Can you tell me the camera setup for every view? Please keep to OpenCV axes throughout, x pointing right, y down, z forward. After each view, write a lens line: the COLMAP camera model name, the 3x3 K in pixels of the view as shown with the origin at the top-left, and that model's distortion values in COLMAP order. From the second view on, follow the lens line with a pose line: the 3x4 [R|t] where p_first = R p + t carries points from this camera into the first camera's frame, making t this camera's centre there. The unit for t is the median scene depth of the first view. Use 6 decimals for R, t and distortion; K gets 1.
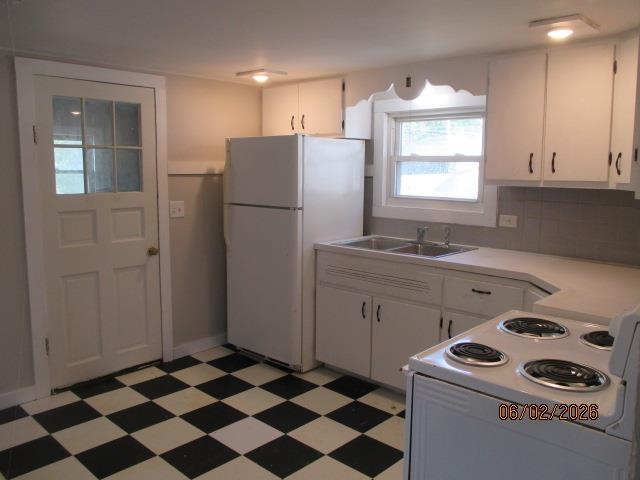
lens RADIAL K [[540.2, 0, 321.7], [0, 540.2, 237.4], [0, 0, 1]] dist [0.002982, 0.008301]
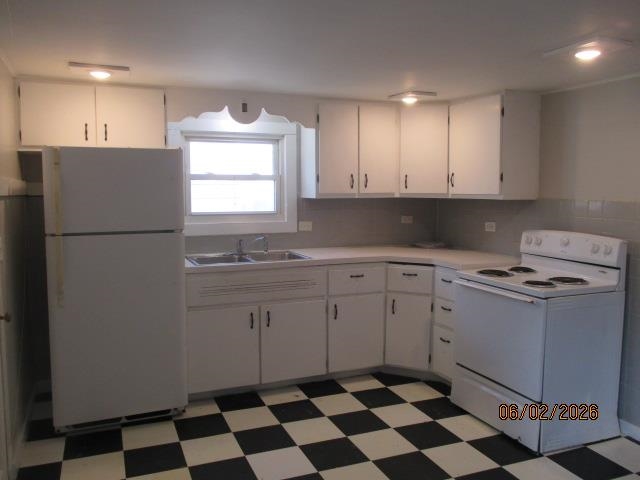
lens RADIAL K [[540.2, 0, 321.7], [0, 540.2, 237.4], [0, 0, 1]] dist [0.002982, 0.008301]
pose [[0.406994, -0.091453, 0.908841, -0.786978], [0.123289, 0.991370, 0.044547, -0.054454], [-0.905072, 0.093919, 0.414757, 0.419554]]
